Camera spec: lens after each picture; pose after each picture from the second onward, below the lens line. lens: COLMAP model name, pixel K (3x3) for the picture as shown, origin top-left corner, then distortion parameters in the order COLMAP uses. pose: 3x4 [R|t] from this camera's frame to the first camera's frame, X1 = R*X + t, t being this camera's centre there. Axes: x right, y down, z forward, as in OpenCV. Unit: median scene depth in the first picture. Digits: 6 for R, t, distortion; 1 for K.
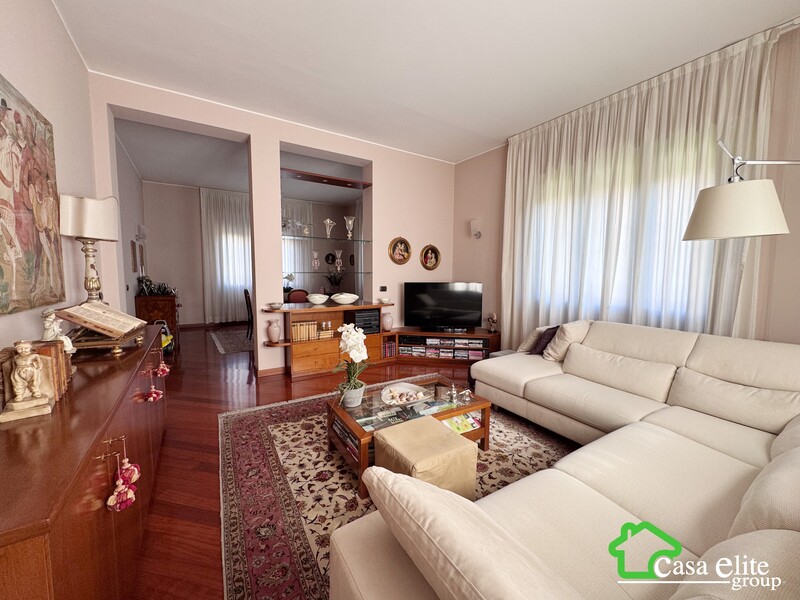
lens RADIAL K [[317.9, 0, 402.1], [0, 317.9, 301.6], [0, 0, 1]] dist [-0.001053, -0.000068]
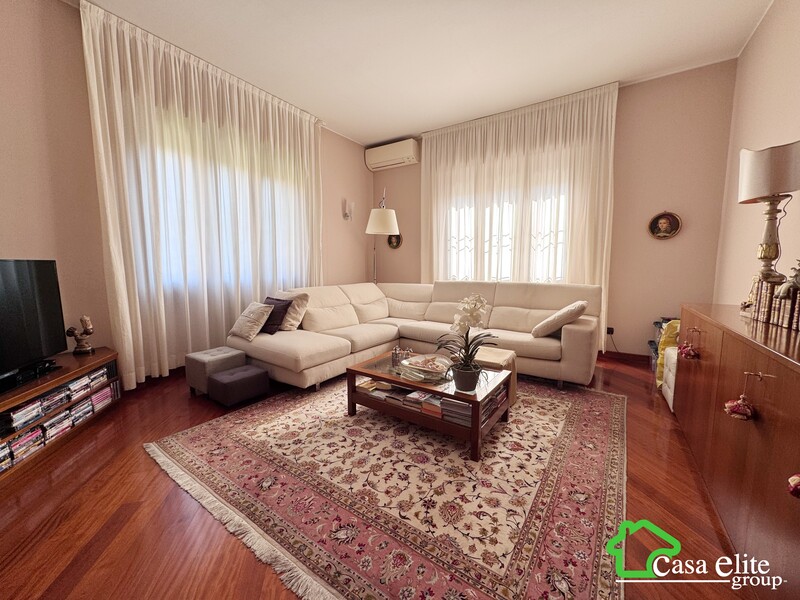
lens RADIAL K [[317.9, 0, 402.0], [0, 317.9, 297.0], [0, 0, 1]] dist [-0.001053, -0.000068]
pose [[-0.409252, -0.097580, 0.907189, -0.771731], [0.083405, 0.986101, 0.143694, -0.054747], [-0.908601, 0.134471, -0.395425, 1.335610]]
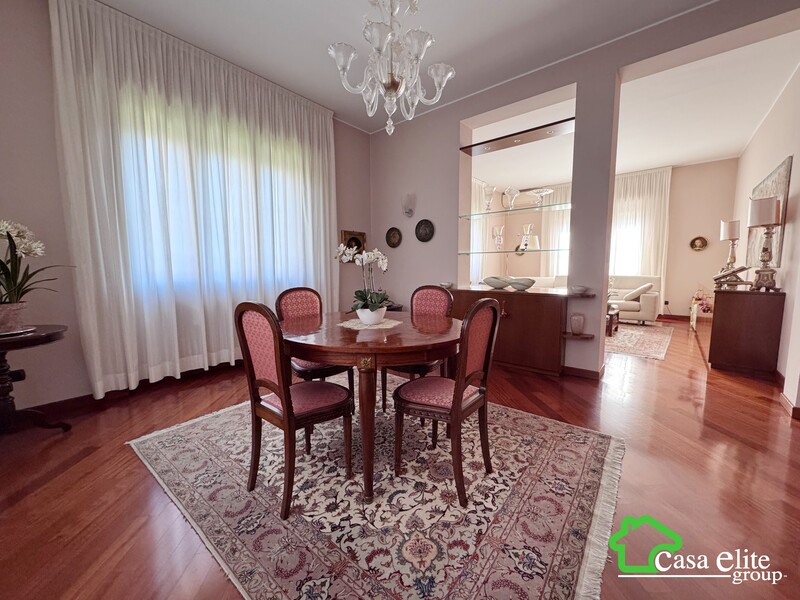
lens RADIAL K [[317.9, 0, 401.8], [0, 317.9, 296.7], [0, 0, 1]] dist [-0.001053, -0.000068]
pose [[-0.293821, -0.100705, 0.950541, -1.805995], [0.094860, 0.986454, 0.133832, -0.229982], [-0.951142, 0.129491, -0.280288, 2.871067]]
